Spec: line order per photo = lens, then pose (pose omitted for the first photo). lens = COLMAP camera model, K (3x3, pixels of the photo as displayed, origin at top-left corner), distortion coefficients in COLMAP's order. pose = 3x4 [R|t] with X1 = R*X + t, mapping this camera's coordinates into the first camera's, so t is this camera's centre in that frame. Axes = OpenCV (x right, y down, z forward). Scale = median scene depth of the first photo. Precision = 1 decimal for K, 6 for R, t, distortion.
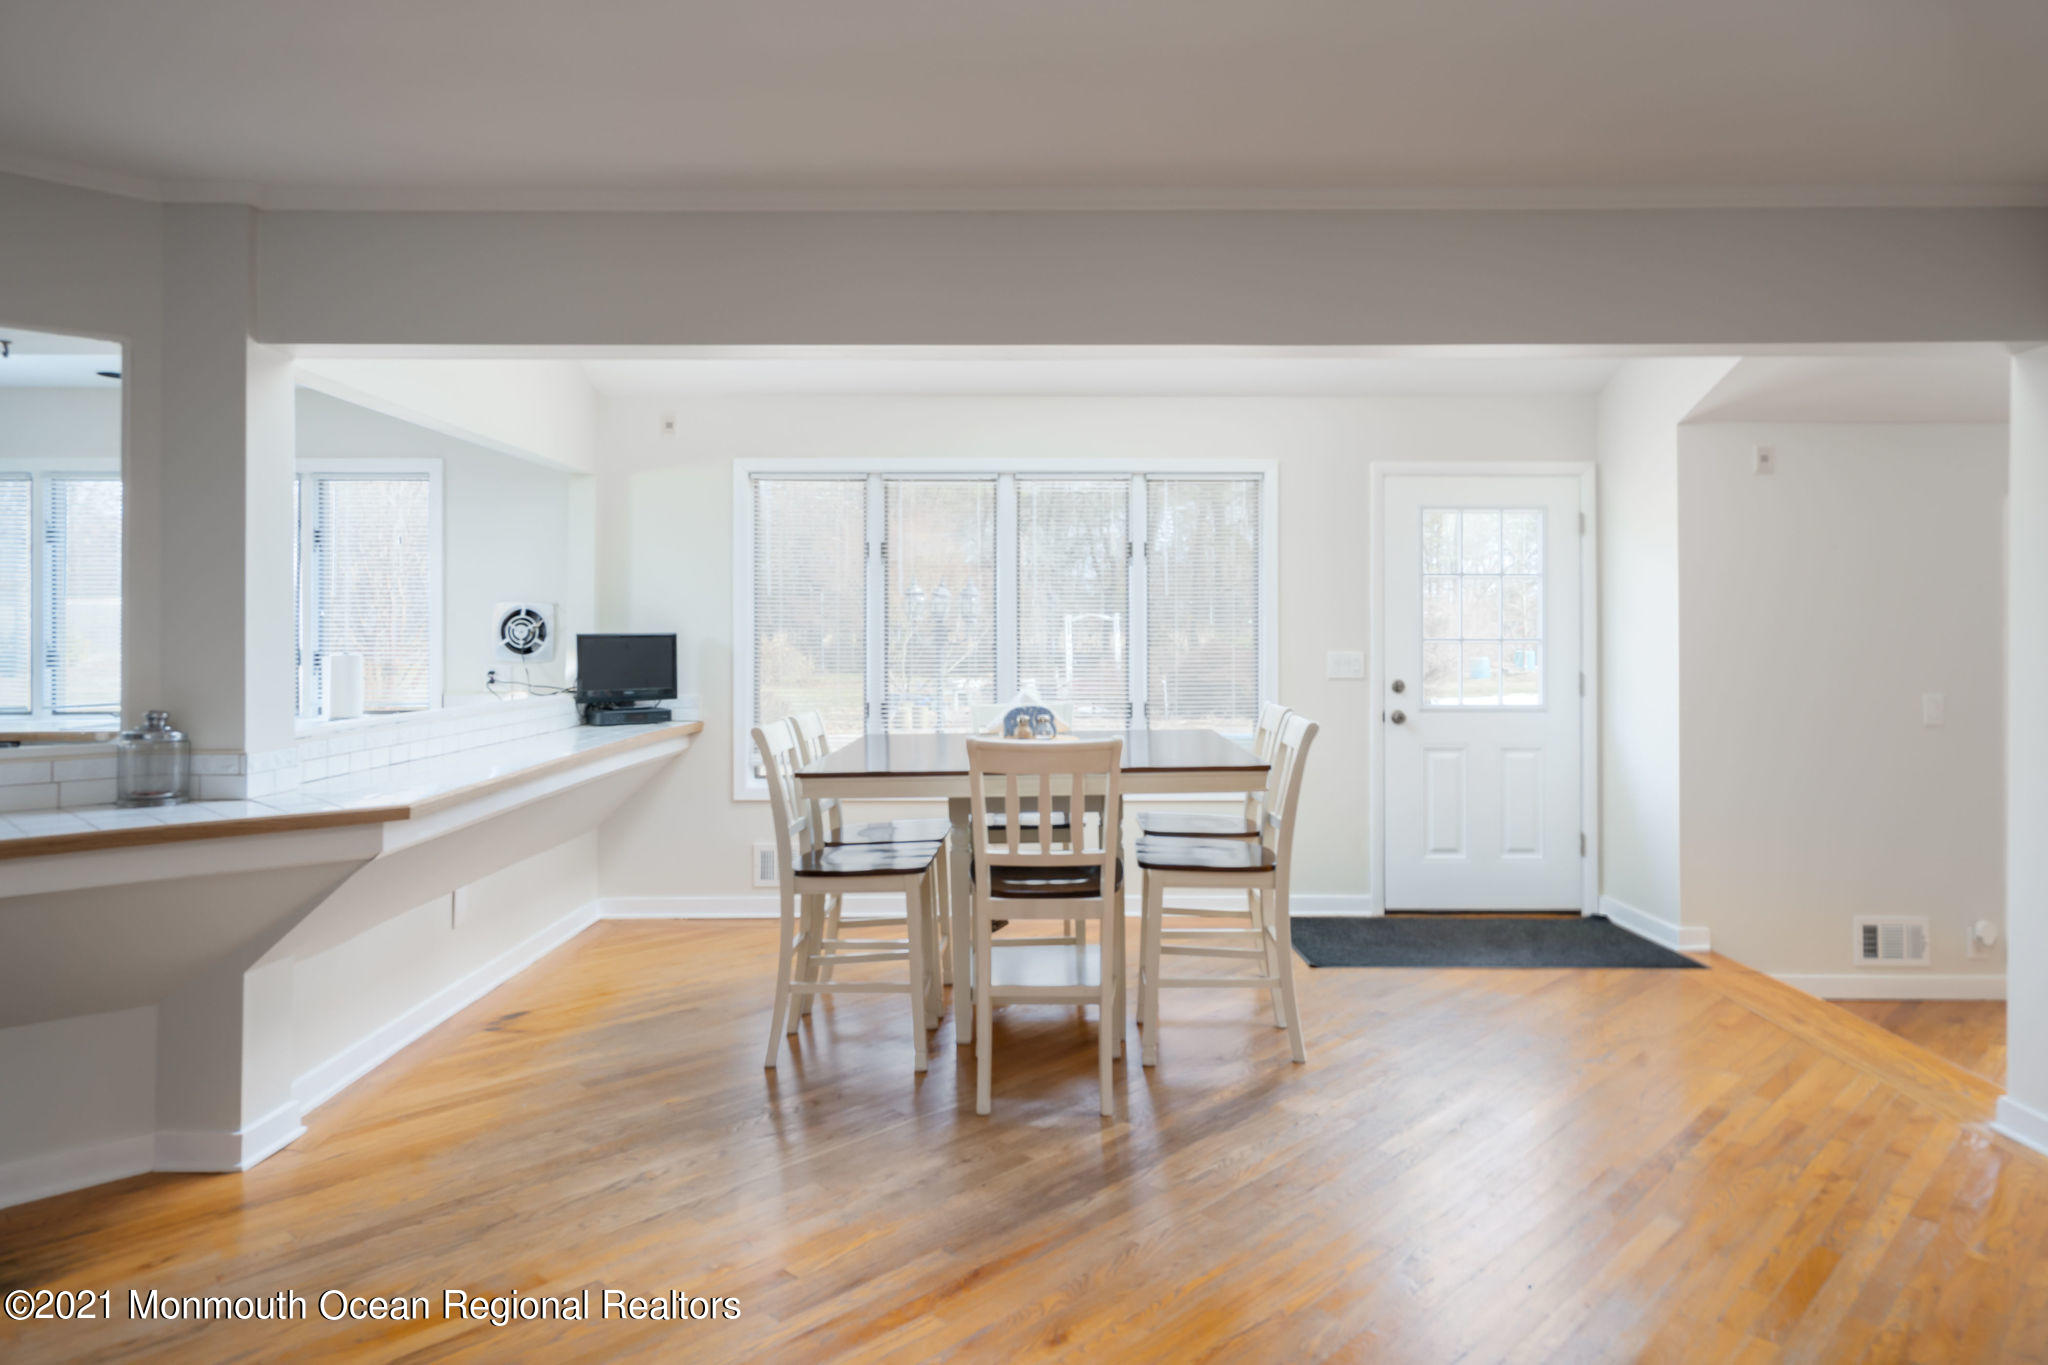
lens RADIAL K [[1262.1, 0, 1029.4], [0, 1262.1, 620.6], [0, 0, 1]] dist [0.004532, 0.003109]
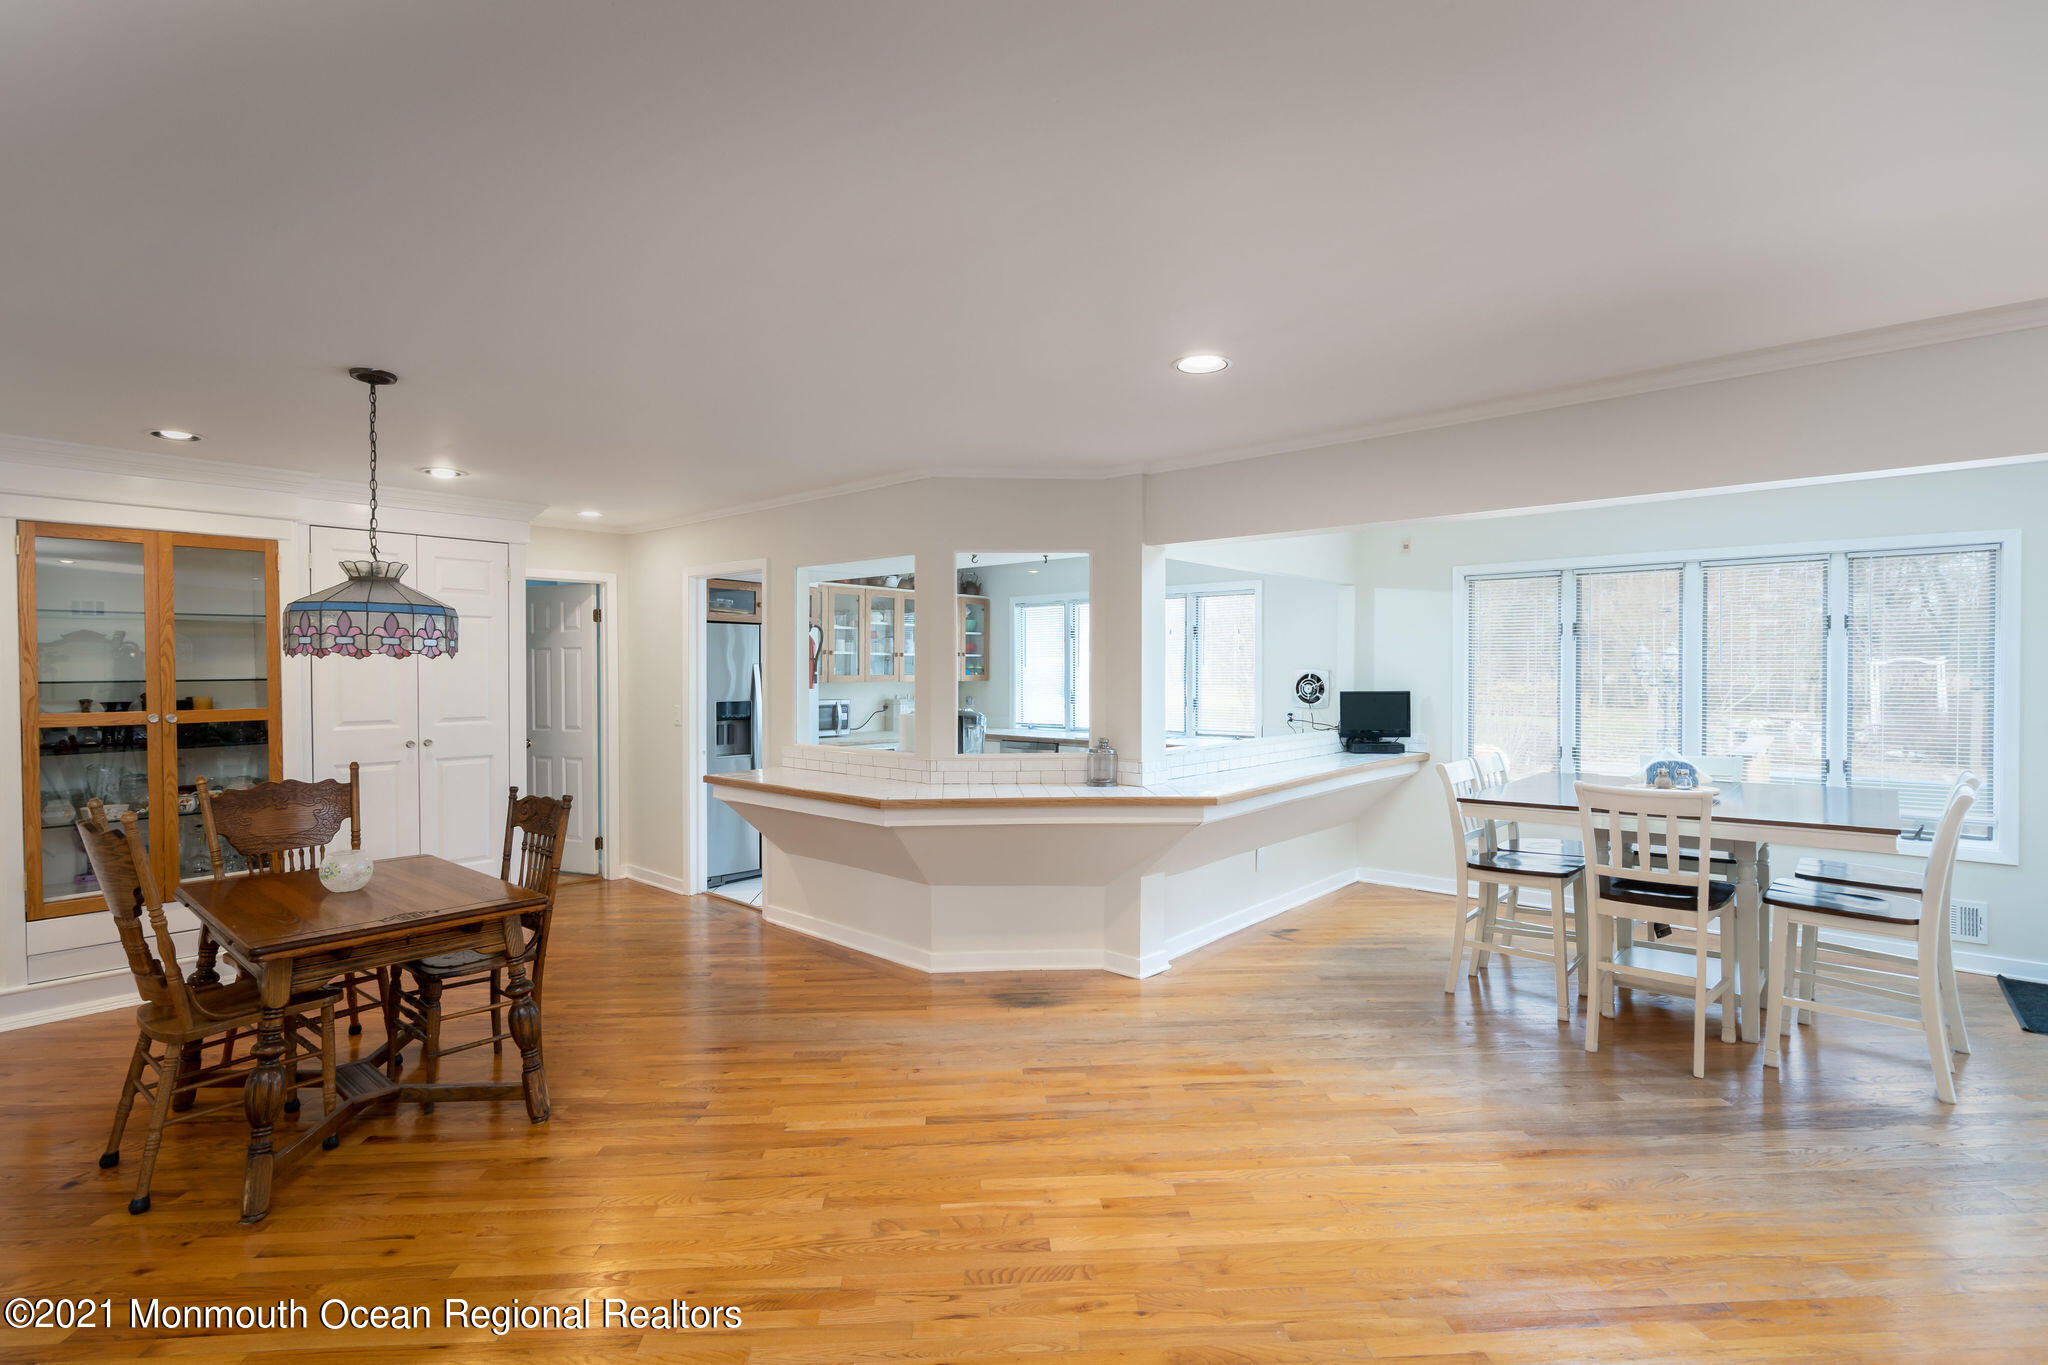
lens RADIAL K [[938.3, 0, 1024.0], [0, 938.3, 682.5], [0, 0, 1]] dist [0.002185, 0.000870]
pose [[0.748577, 0.009381, -0.662982, 0.135465], [0.005821, 0.999768, 0.020720, -0.033644], [0.663023, -0.019370, 0.748349, -0.126044]]
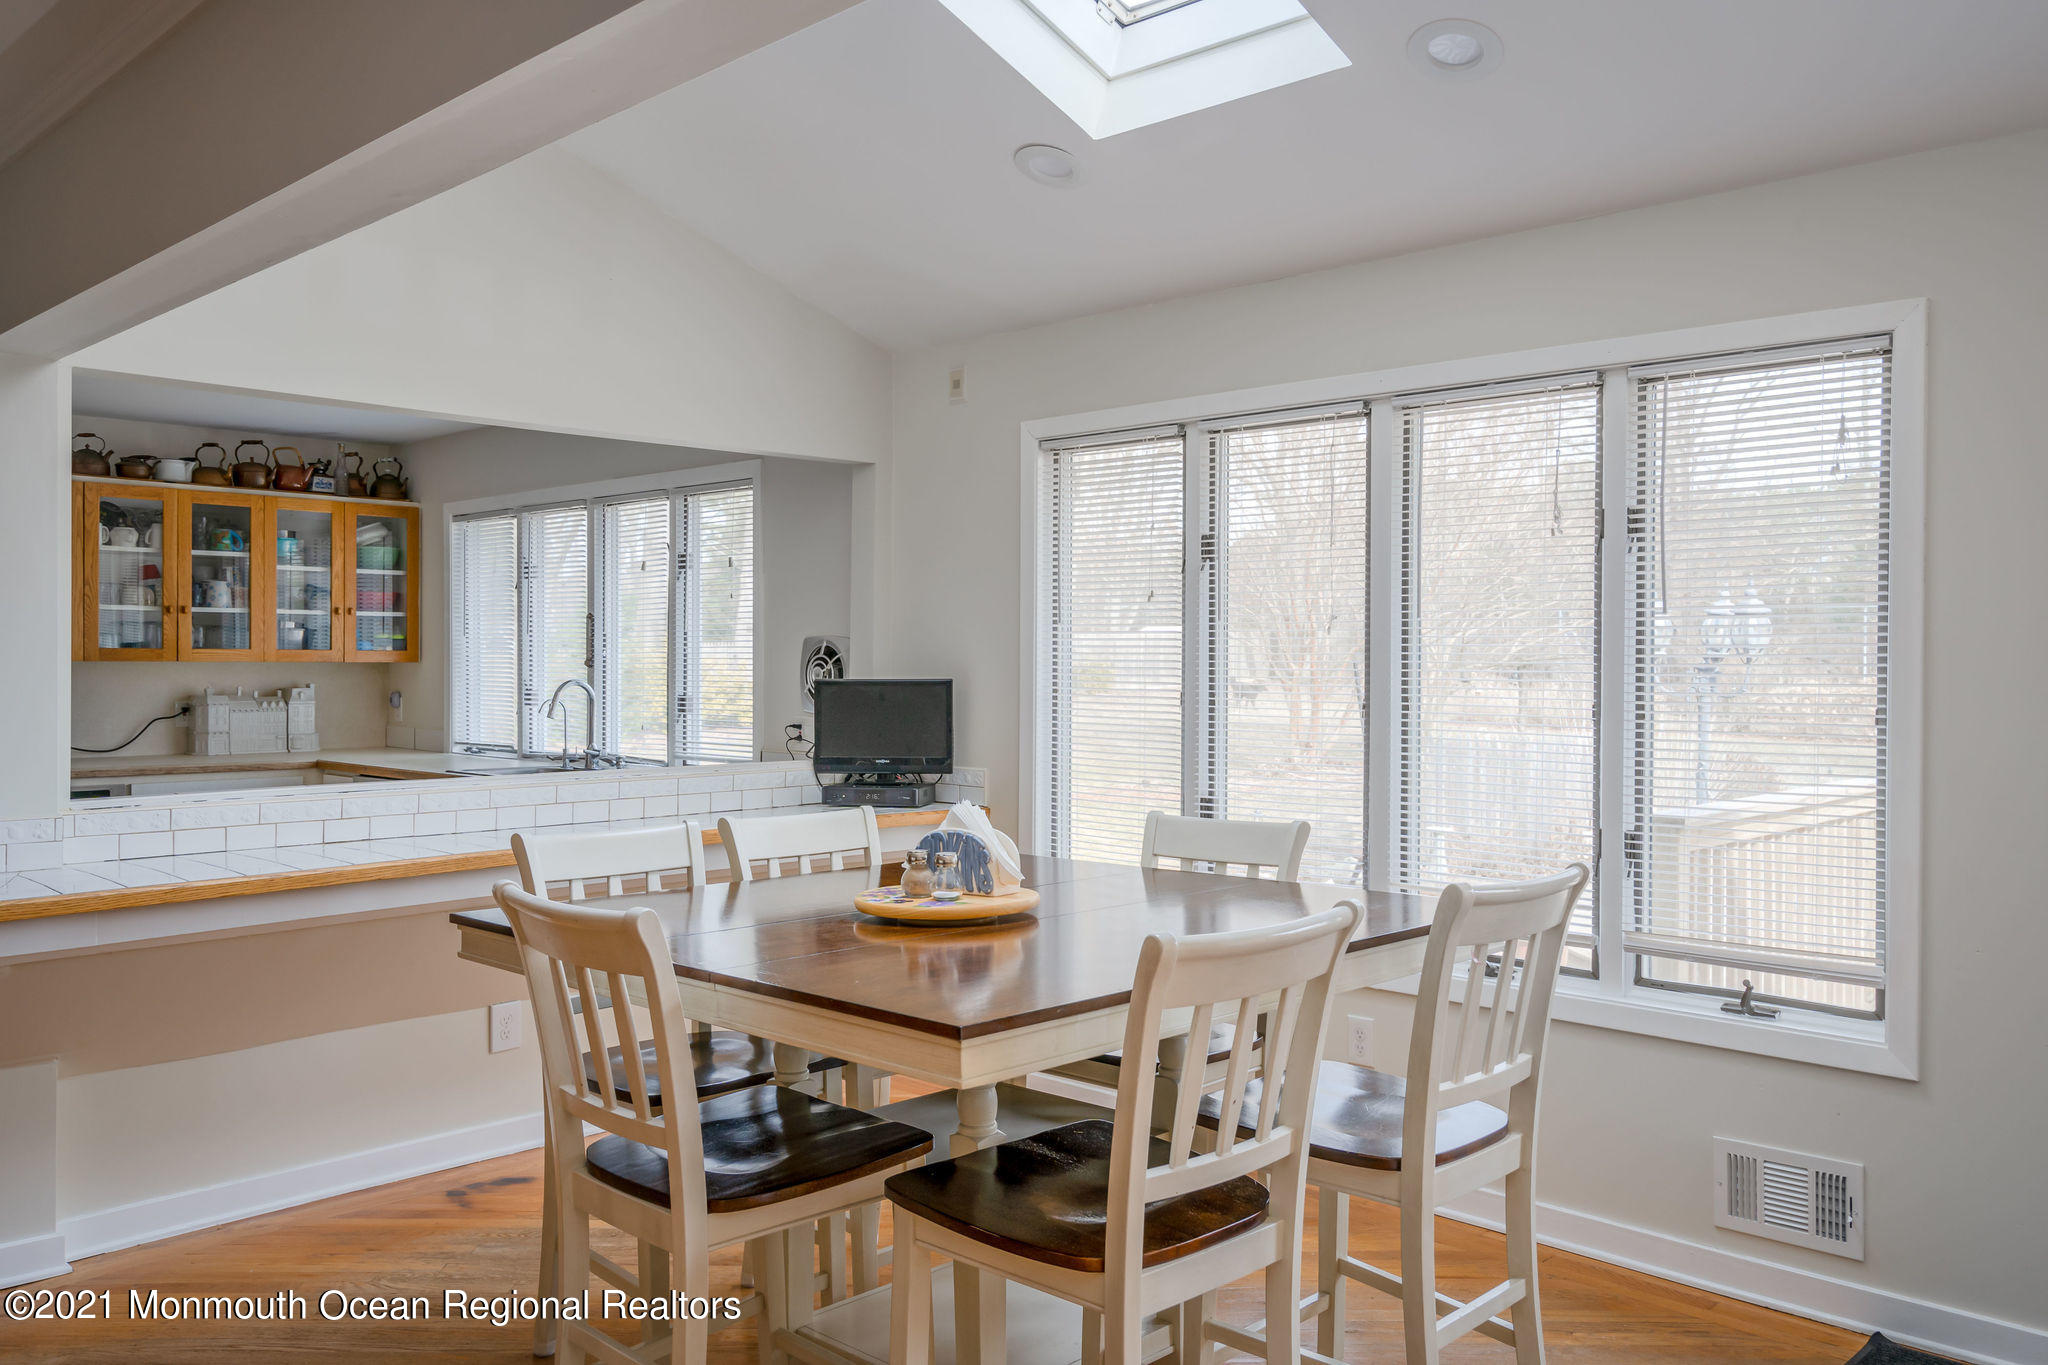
lens RADIAL K [[1563.7, 0, 1024.0], [0, 1563.7, 682.5], [0, 0, 1]] dist [0.004909, -0.000776]
pose [[0.723445, 0.013939, -0.690241, 0.468261], [-0.000747, 0.999811, 0.019408, -0.007429], [0.690382, -0.013525, 0.723319, 0.536296]]
